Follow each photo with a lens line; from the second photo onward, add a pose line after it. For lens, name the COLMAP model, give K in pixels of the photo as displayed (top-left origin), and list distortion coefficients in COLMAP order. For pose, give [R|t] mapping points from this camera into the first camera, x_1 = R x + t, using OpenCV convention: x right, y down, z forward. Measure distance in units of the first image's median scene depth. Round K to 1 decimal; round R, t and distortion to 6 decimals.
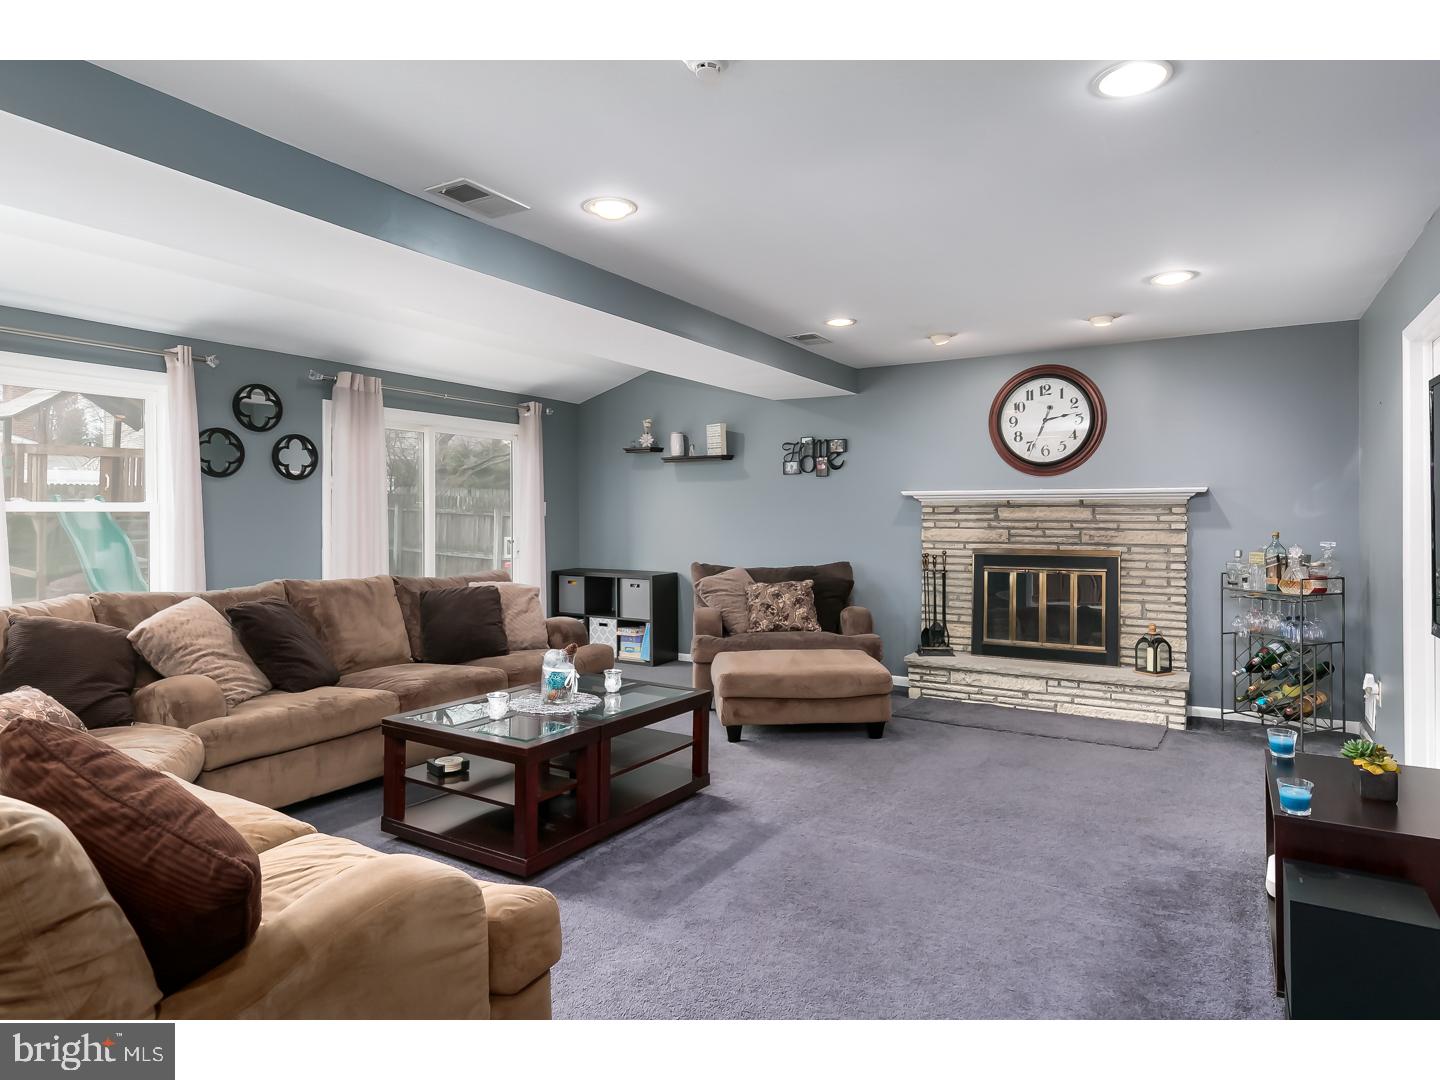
lens RADIAL K [[822.4, 0, 710.3], [0, 822.4, 535.2], [0, 0, 1]] dist [-0.003340, 0.000432]
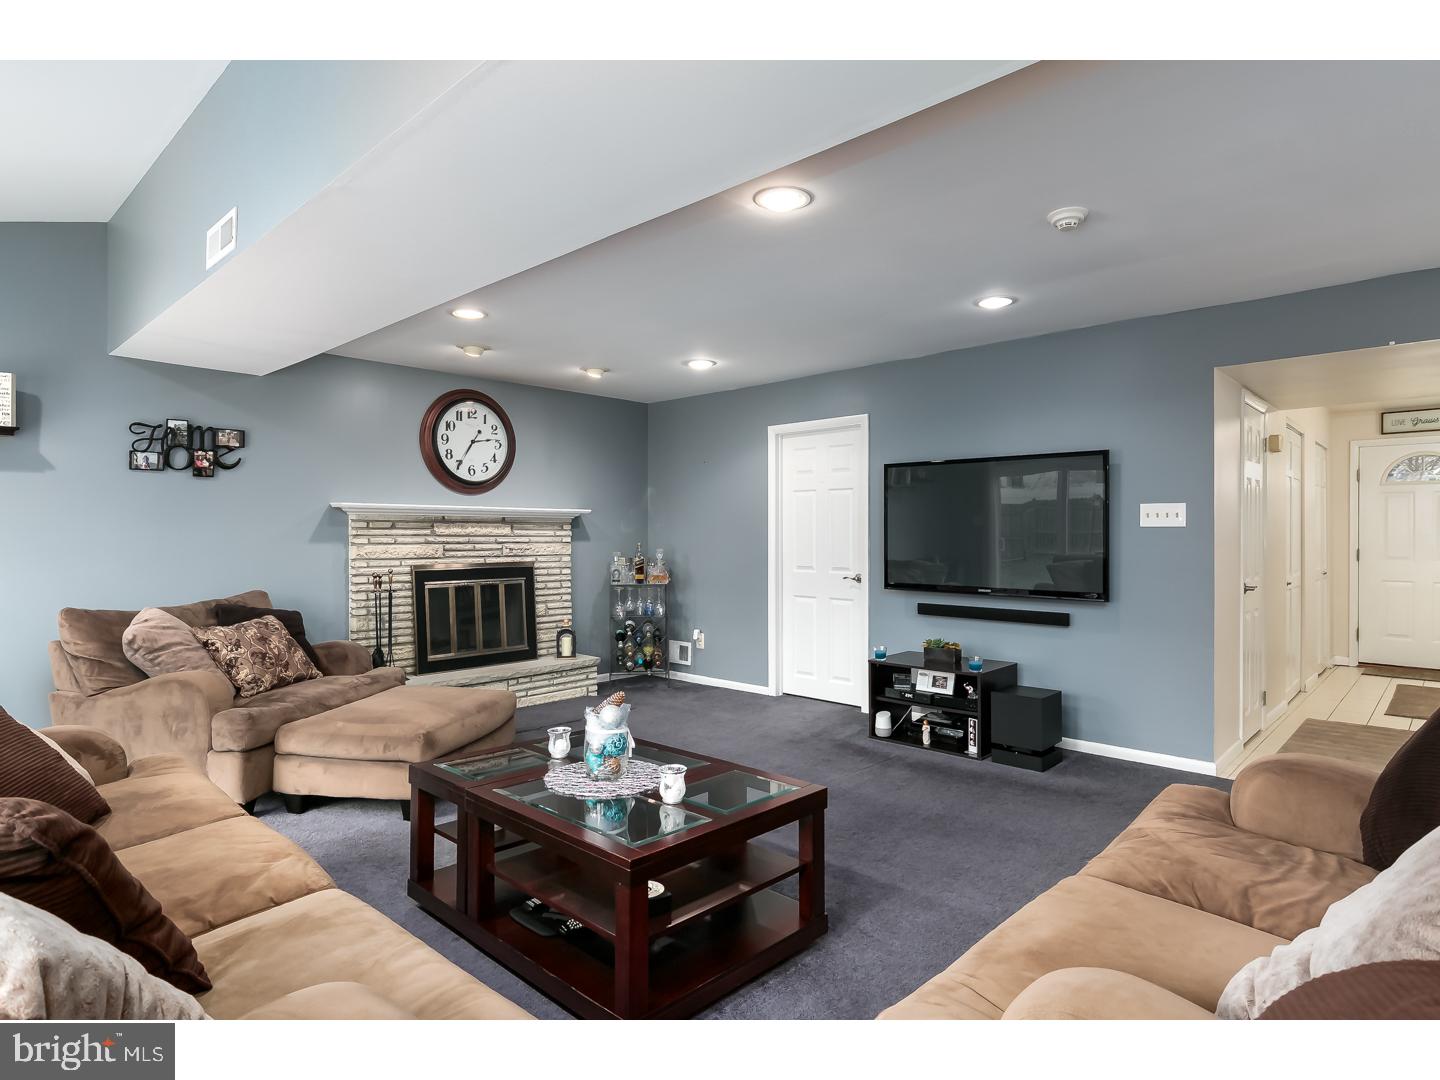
lens RADIAL K [[822.4, 0, 711.6], [0, 822.4, 533.6], [0, 0, 1]] dist [-0.003340, 0.000432]
pose [[0.194046, 0.000628, 0.980992, -0.573282], [0.023435, 0.999711, -0.005275, -0.007373], [-0.980712, 0.024013, 0.193976, 0.481908]]
